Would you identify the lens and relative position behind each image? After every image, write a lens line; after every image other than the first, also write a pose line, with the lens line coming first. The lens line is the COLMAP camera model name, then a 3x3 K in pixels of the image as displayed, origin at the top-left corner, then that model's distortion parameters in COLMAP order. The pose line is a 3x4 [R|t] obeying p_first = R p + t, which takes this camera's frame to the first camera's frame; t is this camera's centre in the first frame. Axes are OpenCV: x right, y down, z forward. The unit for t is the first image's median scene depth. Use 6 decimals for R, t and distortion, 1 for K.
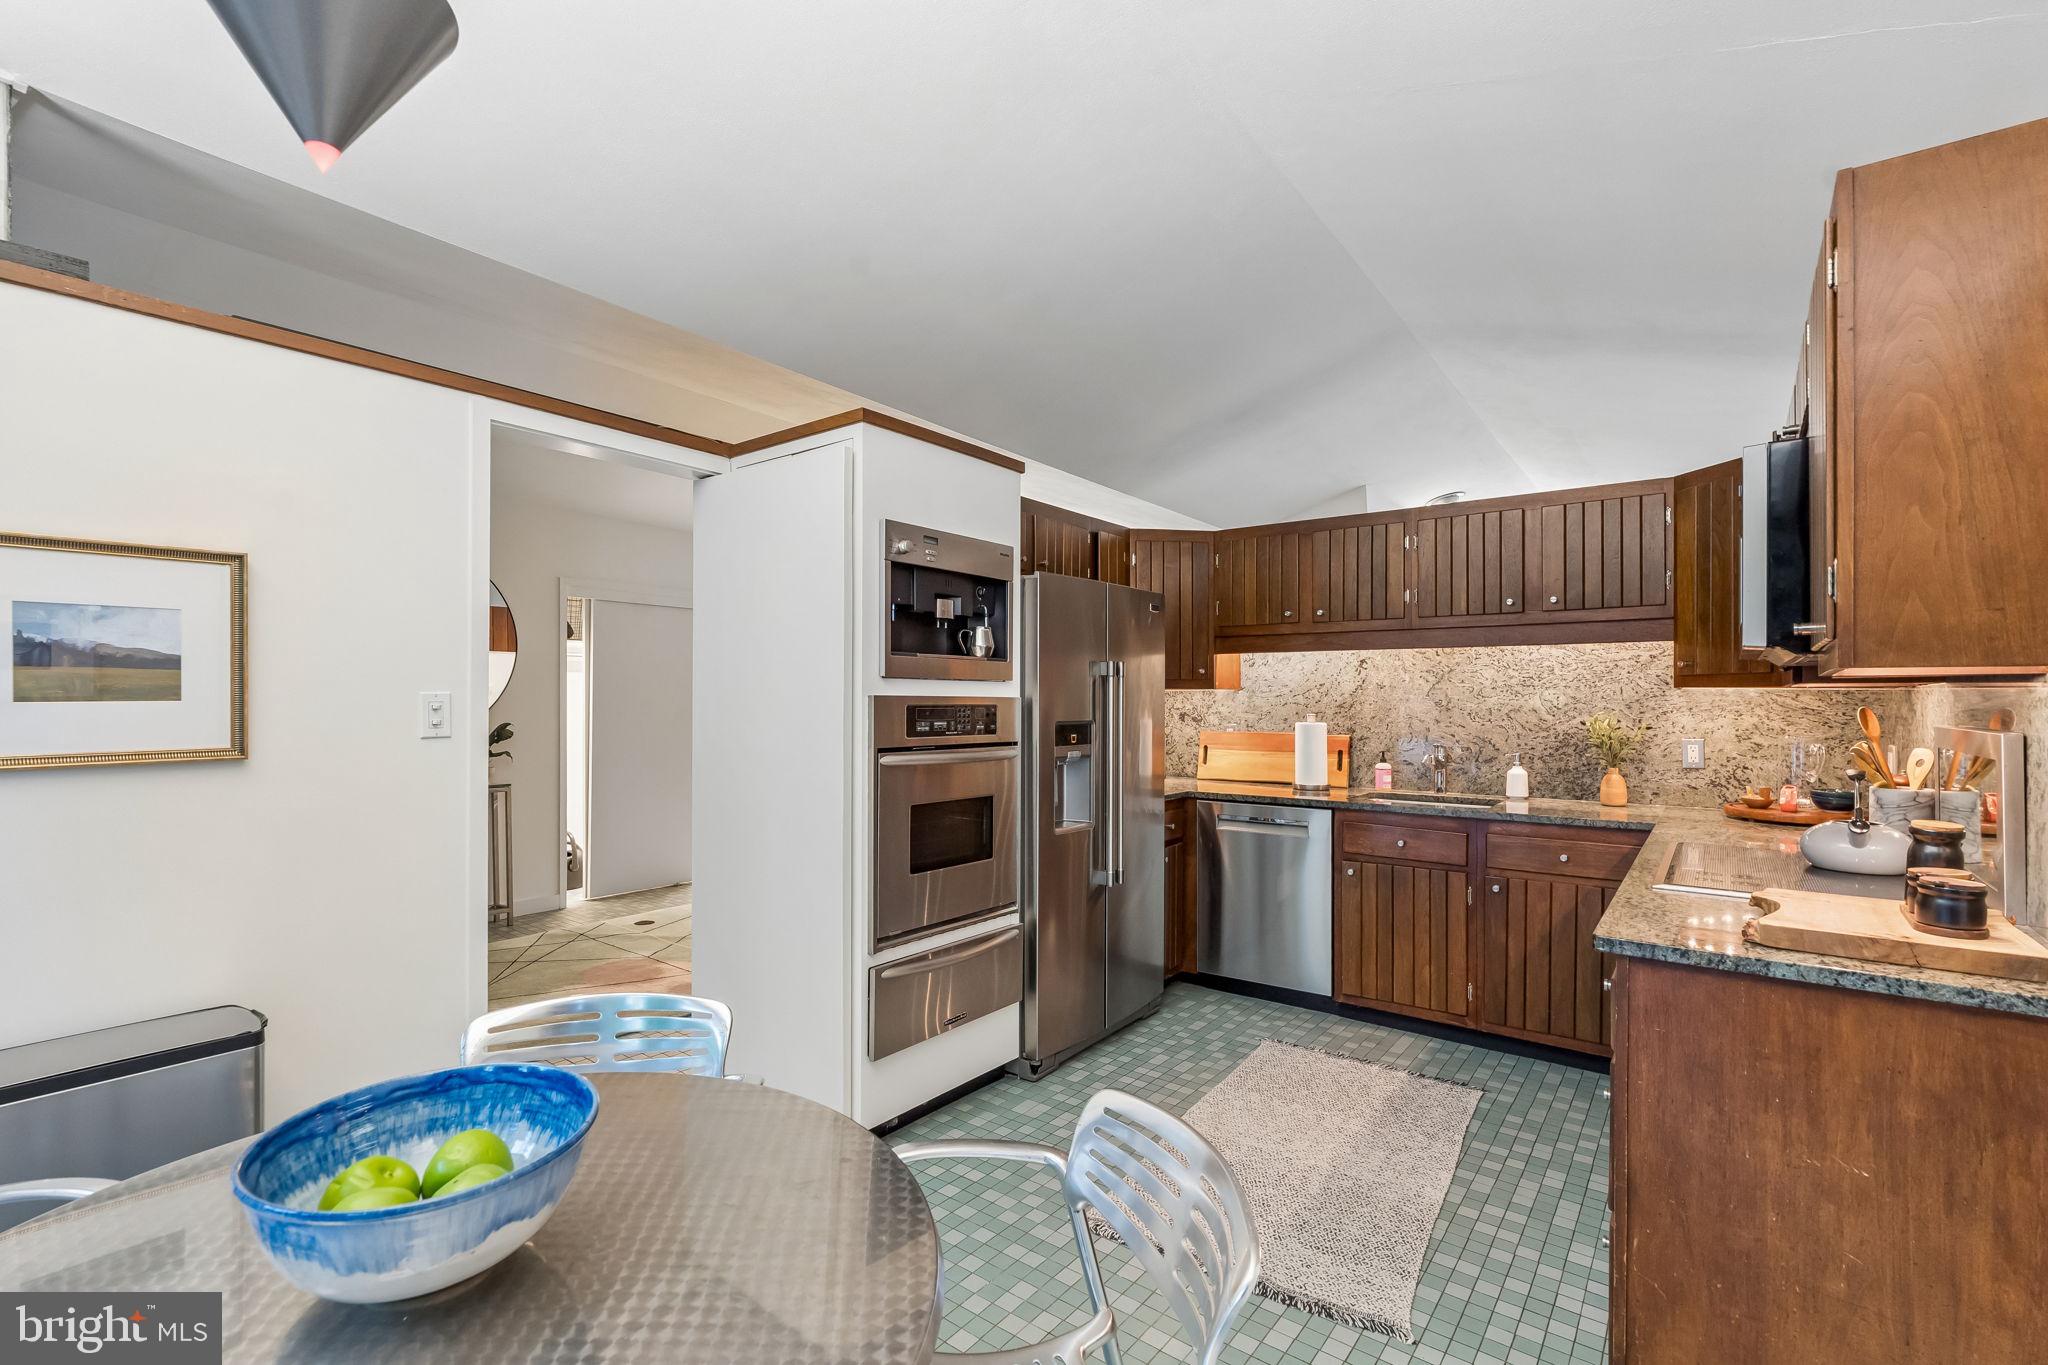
lens RADIAL K [[926.1, 0, 1020.1], [0, 926.1, 689.8], [0, 0, 1]] dist [-0.009503, 0.001027]
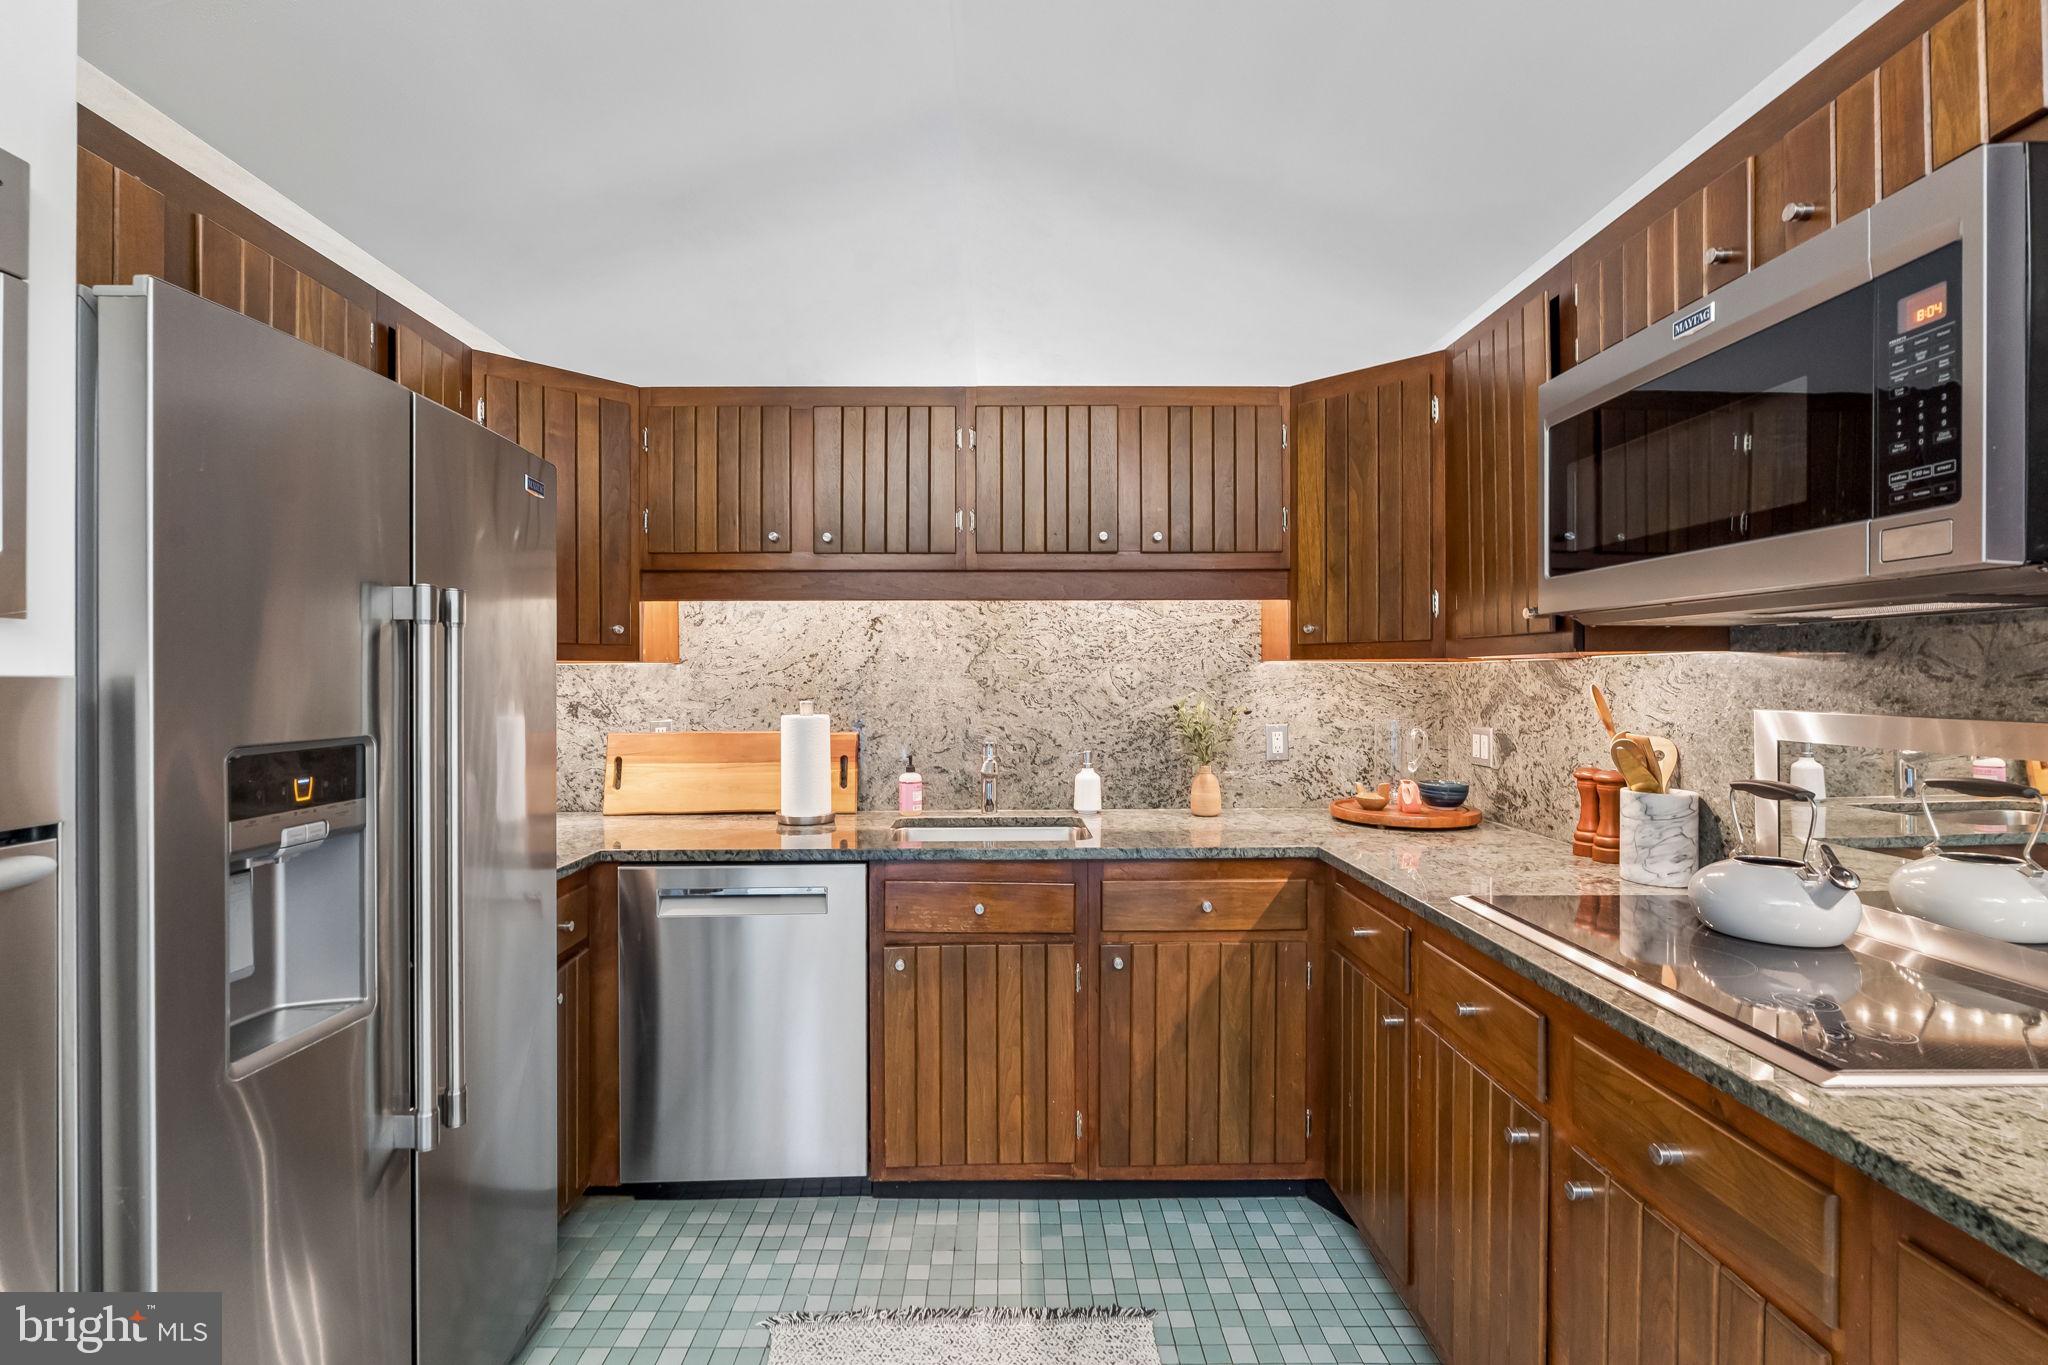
lens RADIAL K [[926.1, 0, 1021.1], [0, 926.1, 675.7], [0, 0, 1]] dist [-0.009503, 0.001027]
pose [[0.788716, -0.004346, 0.614742, 0.050494], [-0.000609, 0.999969, 0.007851, 0.004392], [-0.614757, -0.006567, 0.788689, 0.473165]]
